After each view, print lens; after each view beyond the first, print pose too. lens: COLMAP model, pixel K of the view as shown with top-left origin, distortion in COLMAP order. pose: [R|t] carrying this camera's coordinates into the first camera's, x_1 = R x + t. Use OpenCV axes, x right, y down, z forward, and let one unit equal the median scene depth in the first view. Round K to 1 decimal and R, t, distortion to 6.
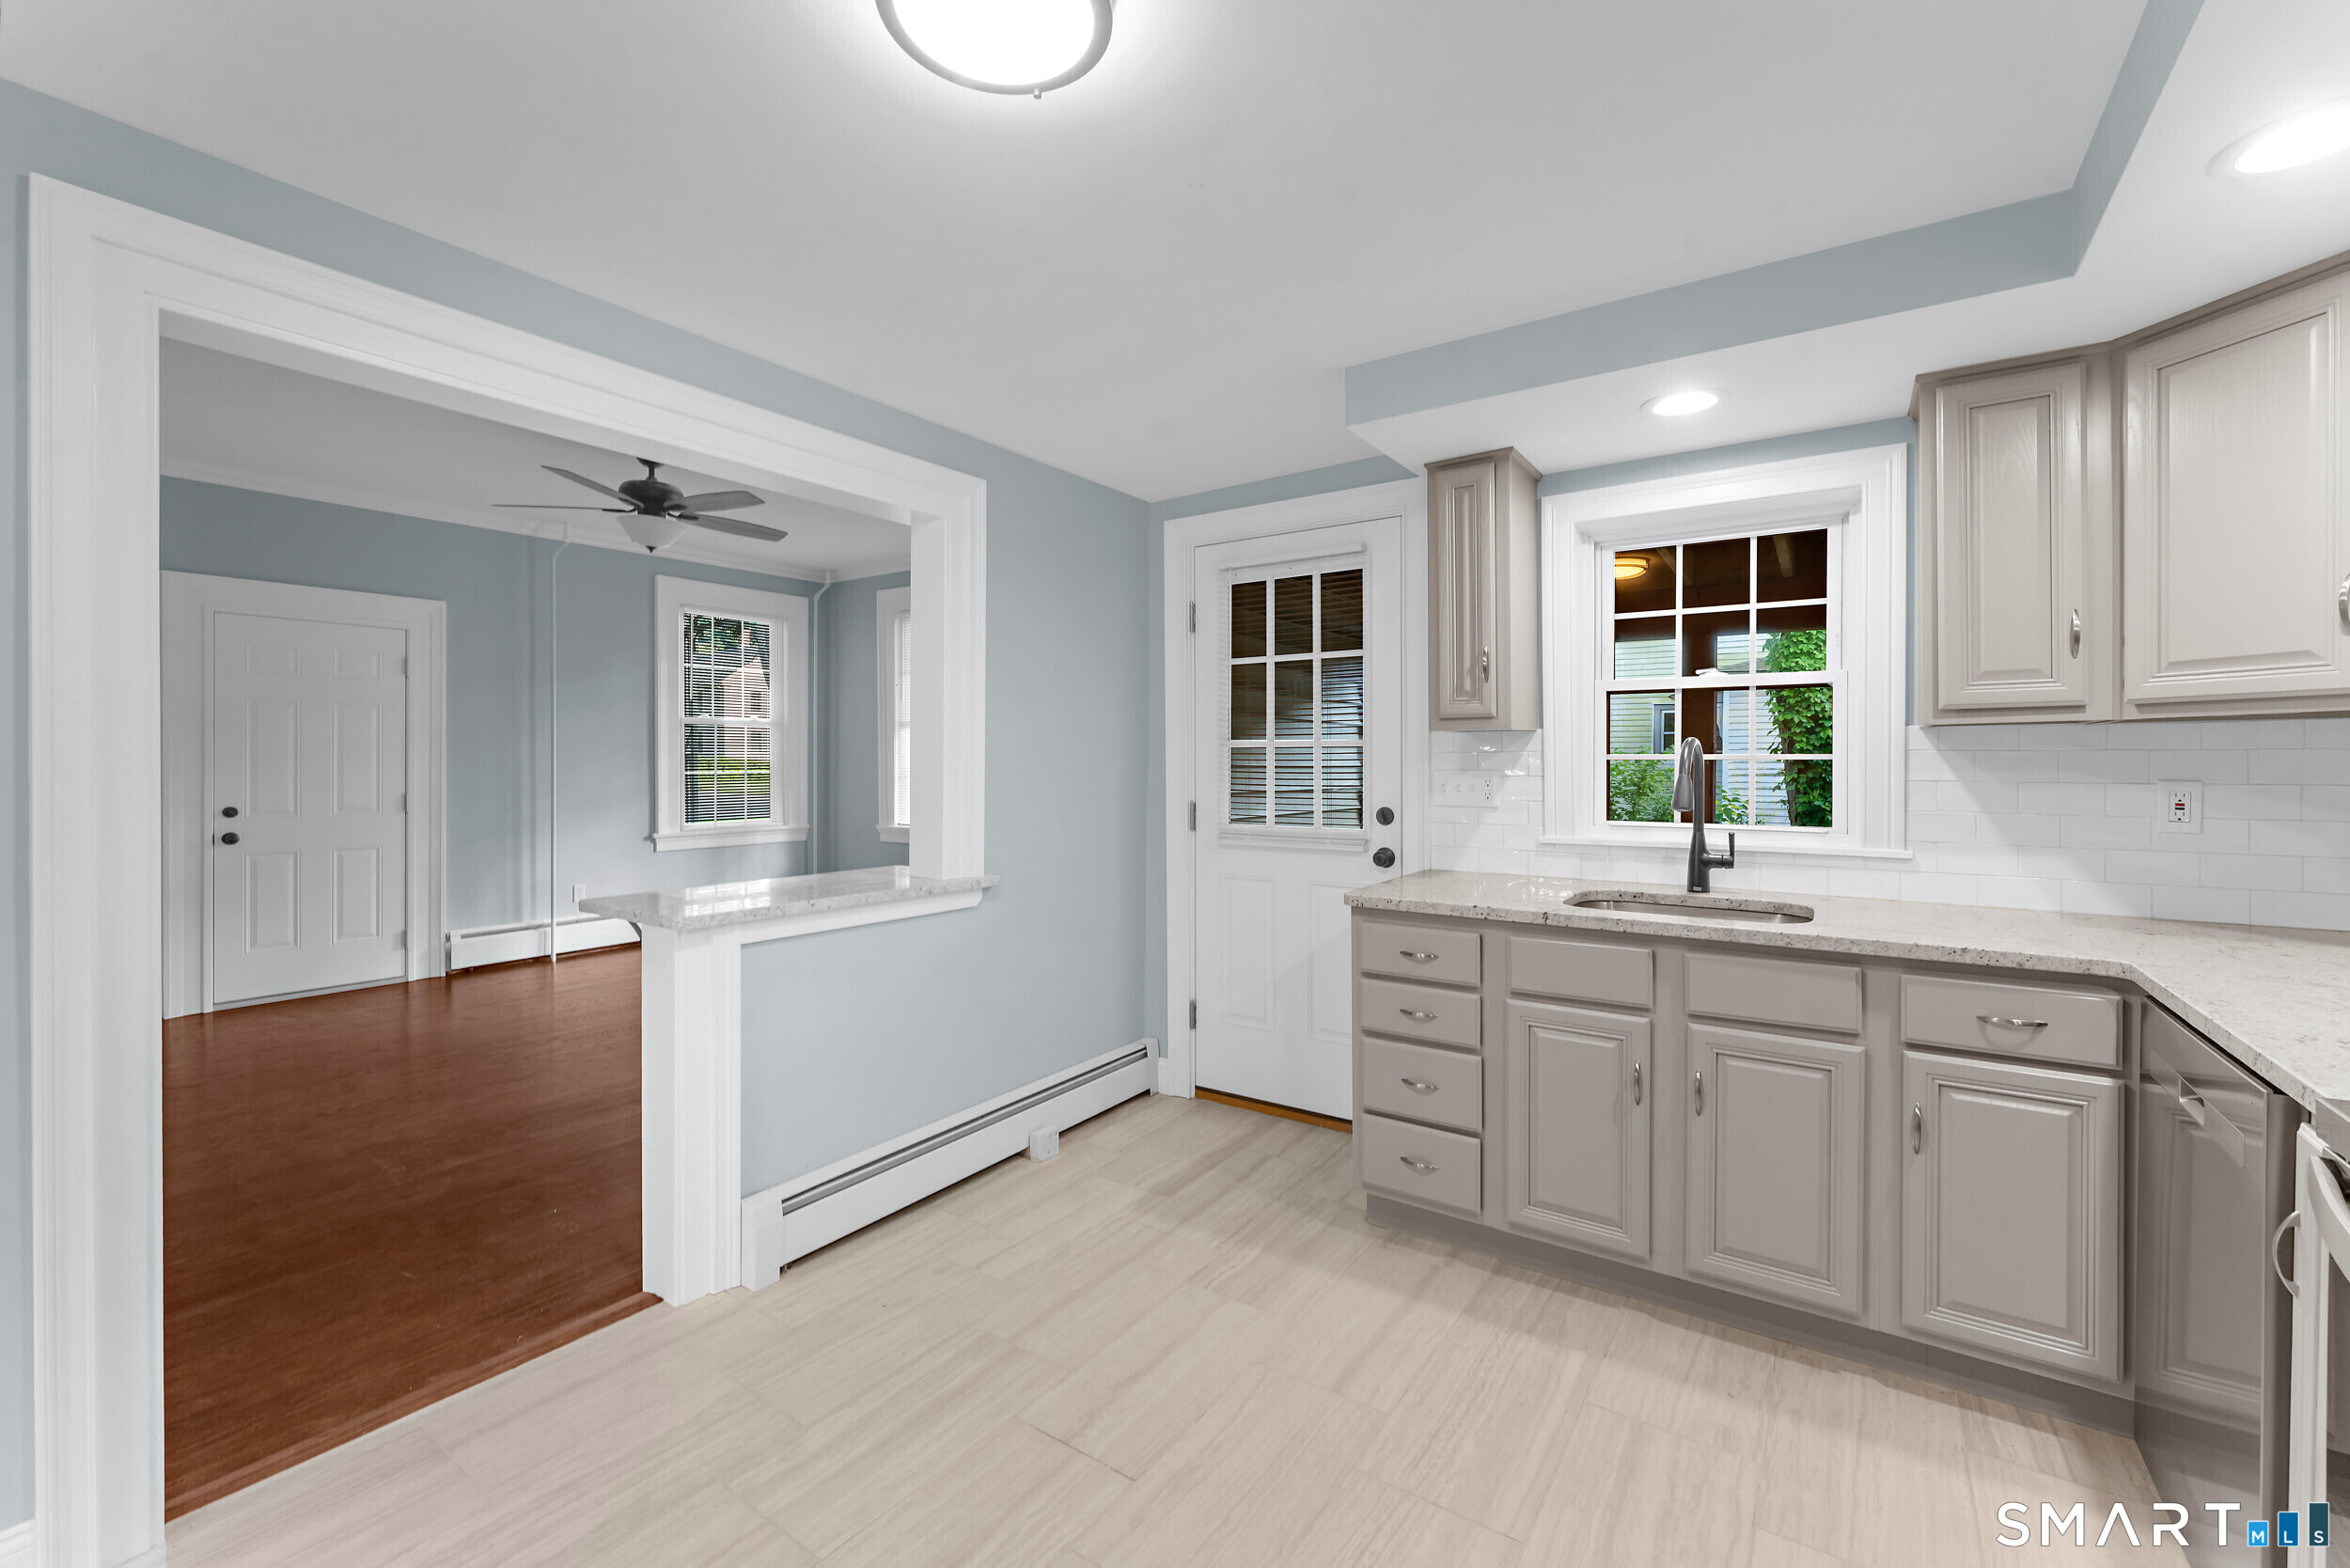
lens RADIAL K [[964.8, 0, 1164.6], [0, 964.8, 762.6], [0, 0, 1]] dist [0.000113, 0.000088]
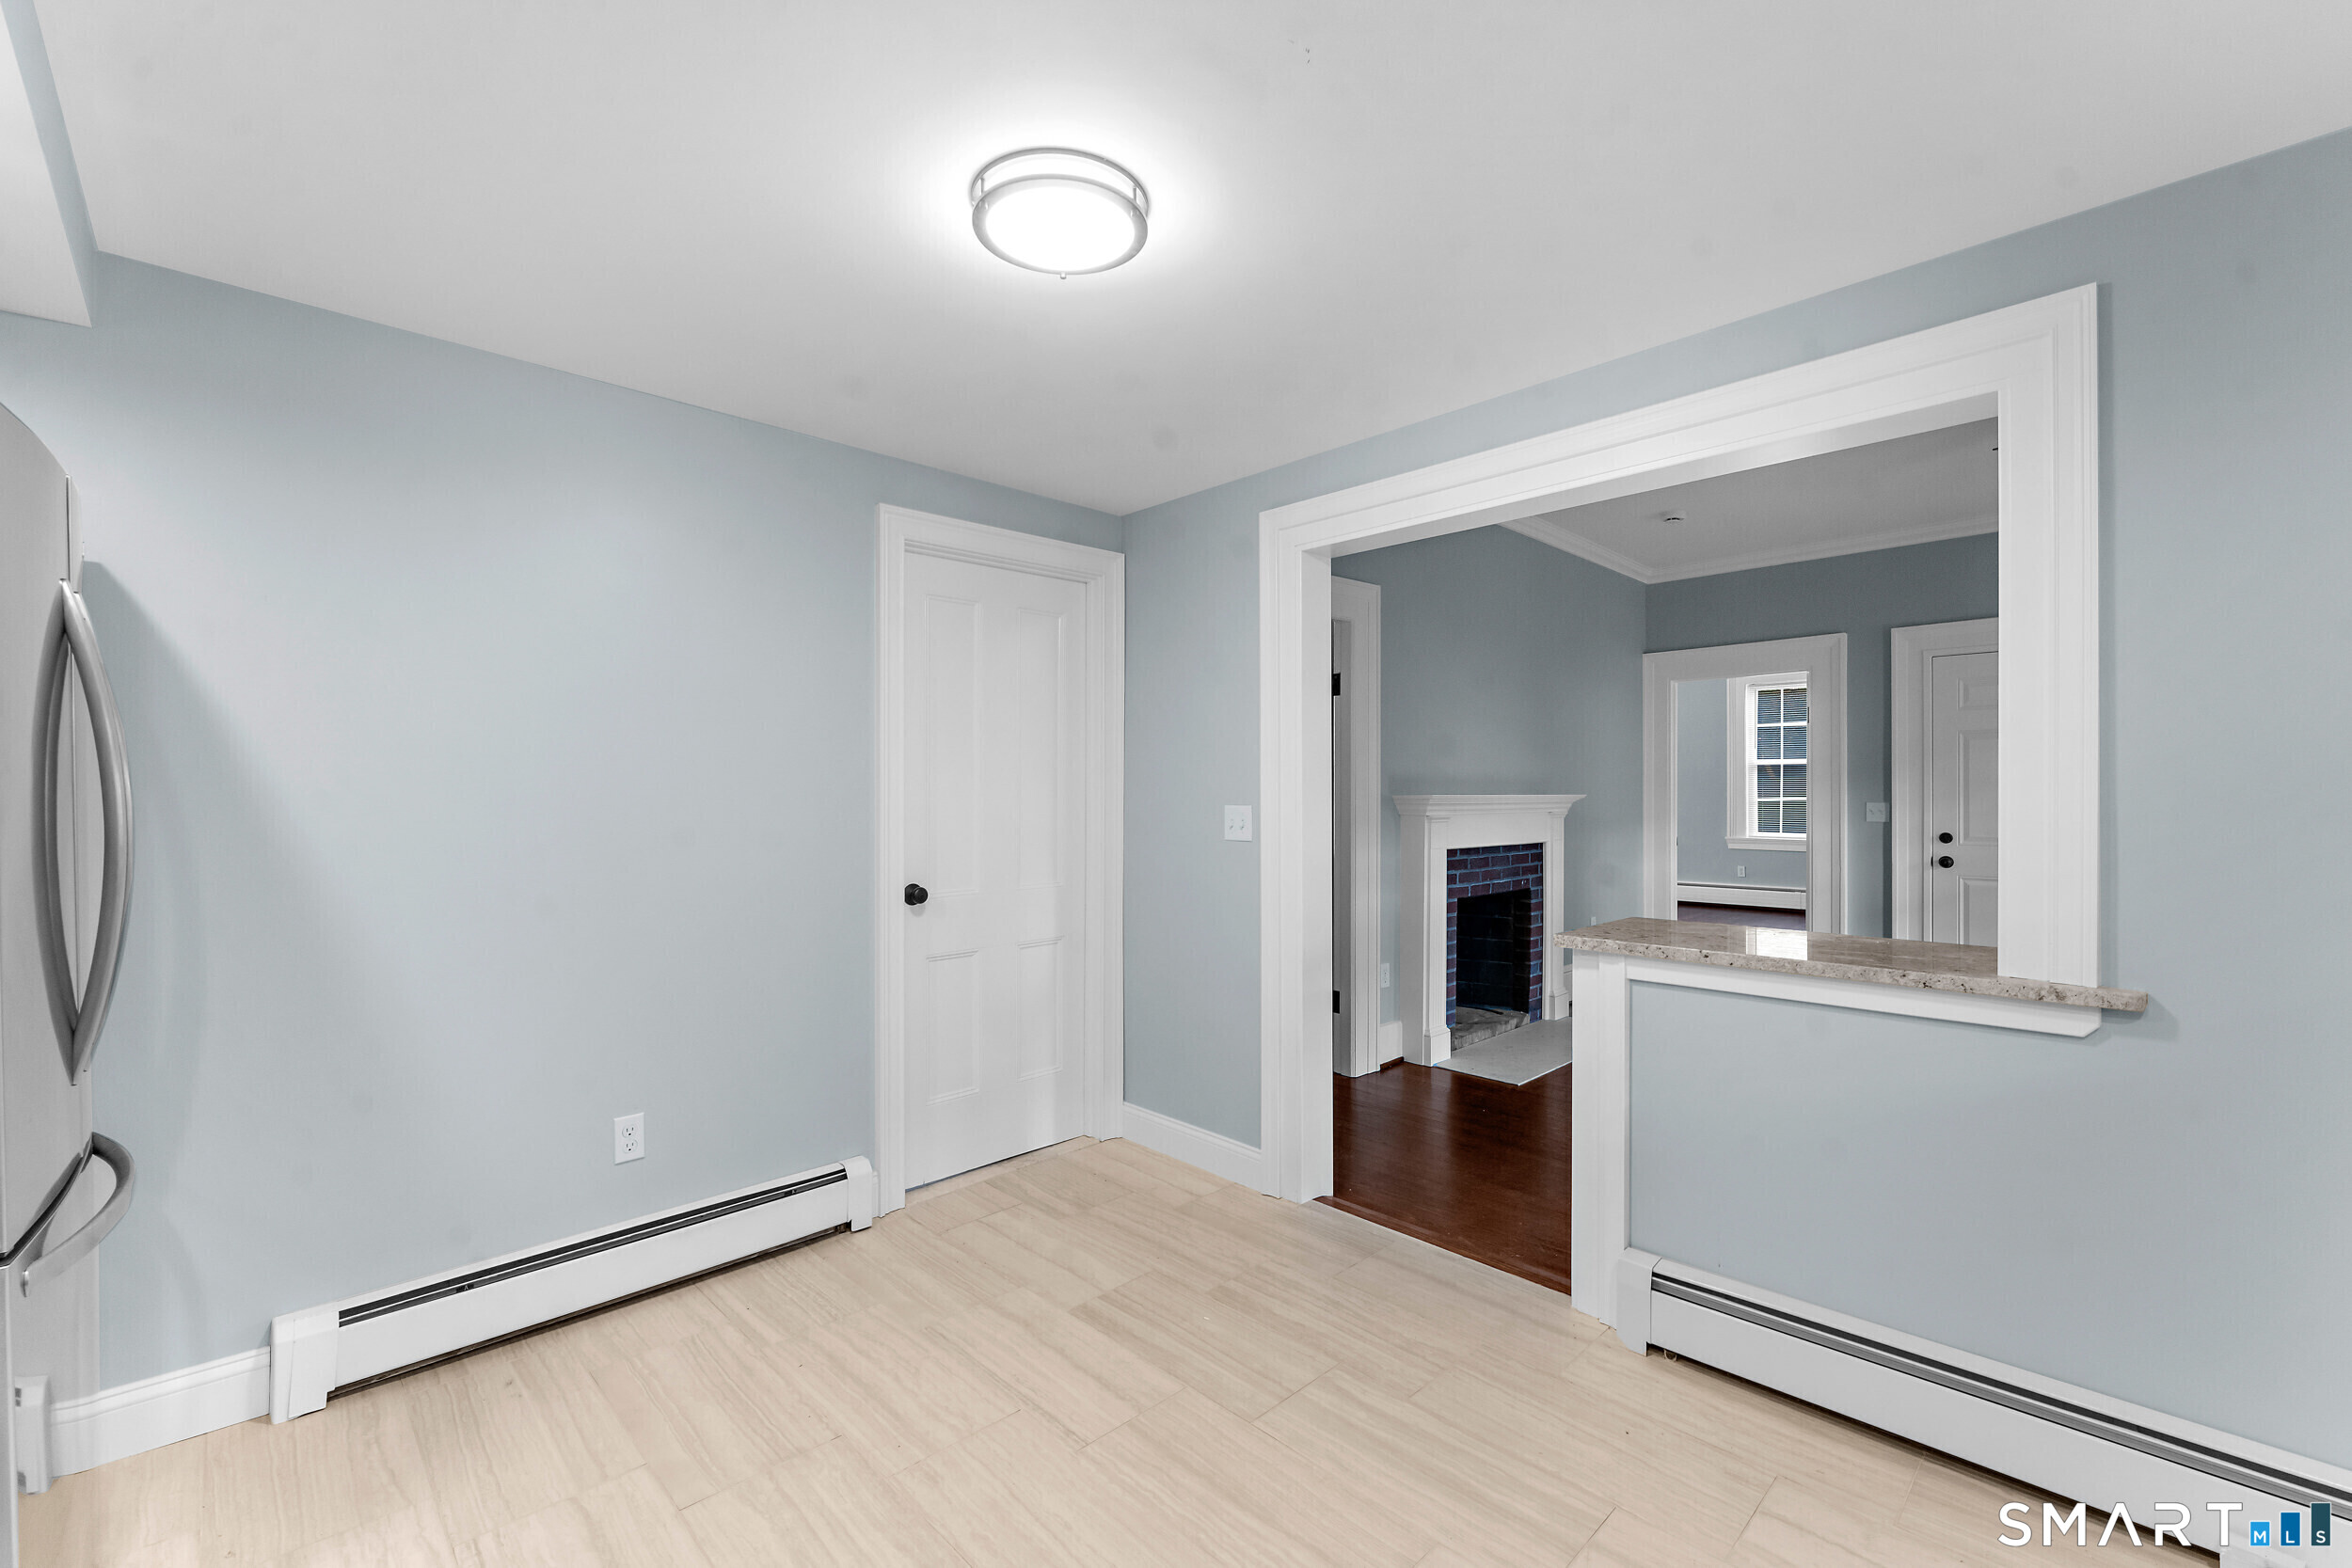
lens RADIAL K [[977.5, 0, 1176.0], [0, 977.5, 784.0], [0, 0, 1]] dist [-0.002033, -0.000182]
pose [[-0.168864, -0.011648, -0.985570, 0.712029], [-0.001173, 0.999932, -0.011617, 0.011027], [0.985639, -0.000806, -0.168866, 0.871046]]
